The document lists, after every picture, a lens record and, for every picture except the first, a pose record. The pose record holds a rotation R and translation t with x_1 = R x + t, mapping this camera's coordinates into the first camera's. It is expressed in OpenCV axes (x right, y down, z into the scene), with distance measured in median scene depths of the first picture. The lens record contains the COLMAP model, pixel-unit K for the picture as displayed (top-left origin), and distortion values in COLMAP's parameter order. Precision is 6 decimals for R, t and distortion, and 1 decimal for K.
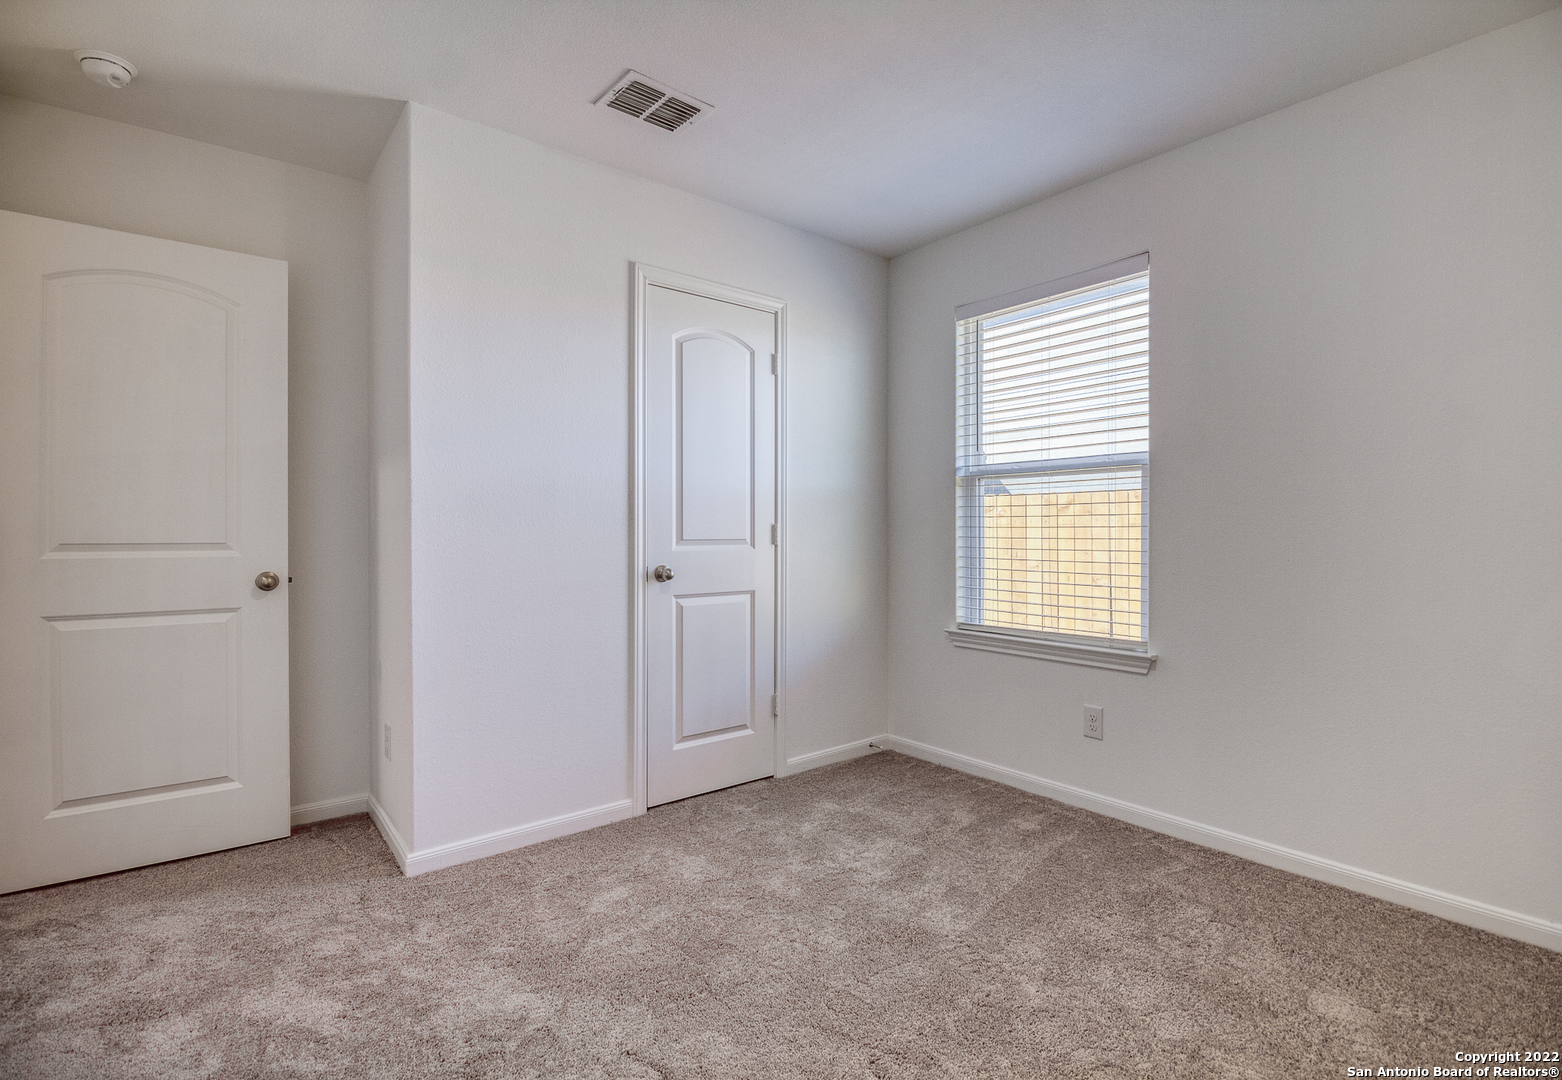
lens RADIAL K [[751.9, 0, 781.0], [0, 751.9, 540.0], [0, 0, 1]] dist [0.019986, -0.023102]
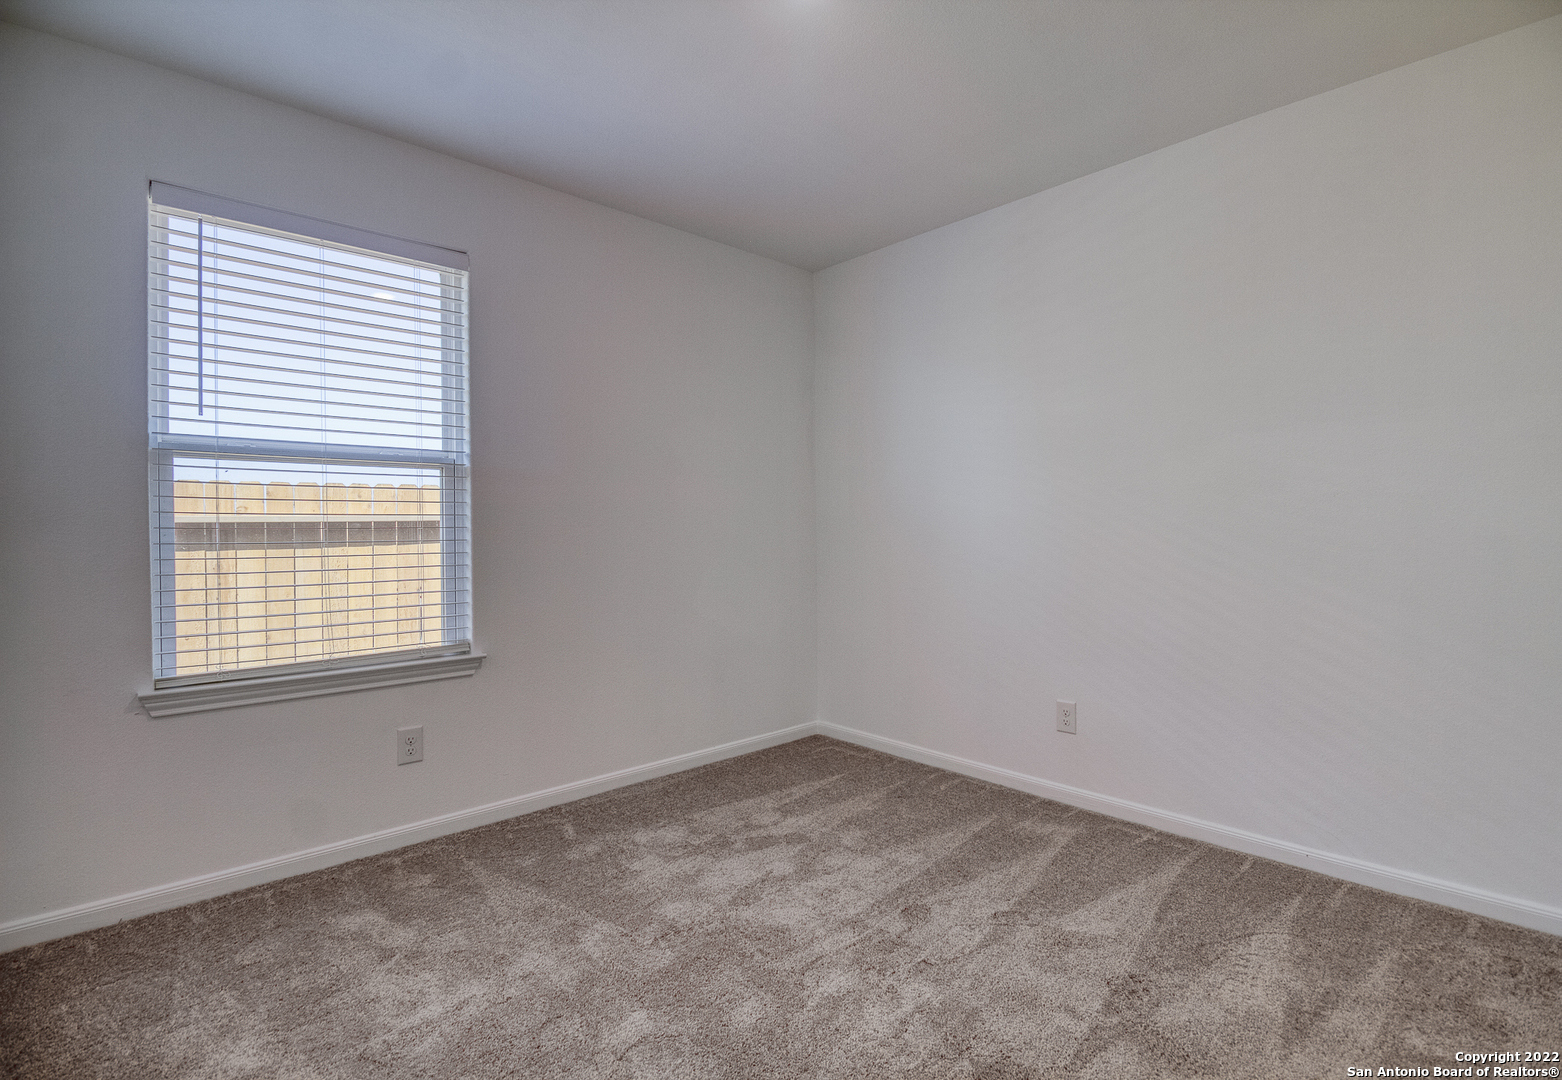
lens RADIAL K [[751.9, 0, 781.0], [0, 751.9, 540.0], [0, 0, 1]] dist [0.019986, -0.023102]
pose [[-0.070551, -0.014884, 0.997397, -0.499153], [0.017821, 0.999710, 0.016179, -0.009449], [-0.997349, 0.018916, -0.070266, 0.603298]]
